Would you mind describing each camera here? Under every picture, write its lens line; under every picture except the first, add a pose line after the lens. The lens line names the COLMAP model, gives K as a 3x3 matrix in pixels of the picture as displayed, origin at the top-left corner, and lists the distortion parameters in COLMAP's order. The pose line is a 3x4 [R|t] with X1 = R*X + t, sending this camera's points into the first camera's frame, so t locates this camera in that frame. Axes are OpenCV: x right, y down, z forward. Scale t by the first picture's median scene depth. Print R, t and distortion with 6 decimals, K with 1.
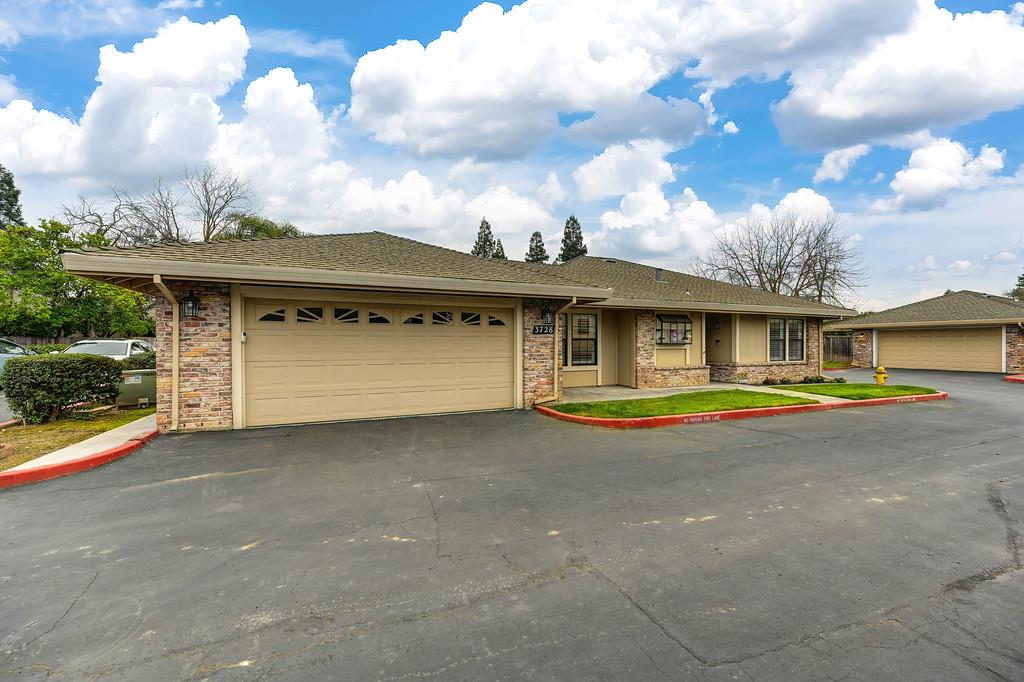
lens RADIAL K [[406.4, 0, 512.0], [0, 406.4, 337.9], [0, 0, 1]] dist [-0.000729, -0.000255]
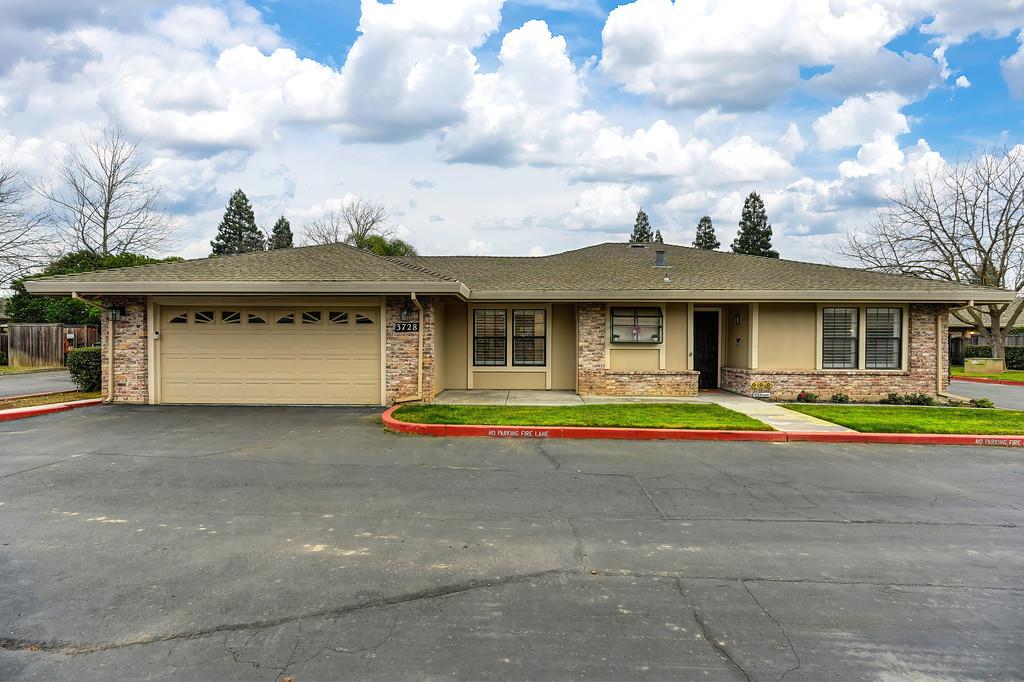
lens RADIAL K [[406.4, 0, 512.0], [0, 406.4, 337.9], [0, 0, 1]] dist [-0.000729, -0.000255]
pose [[0.906707, 0.000932, -0.421761, 0.607149], [0.000643, 0.999993, 0.003592, 0.001579], [0.421761, -0.003528, 0.906700, 0.182481]]
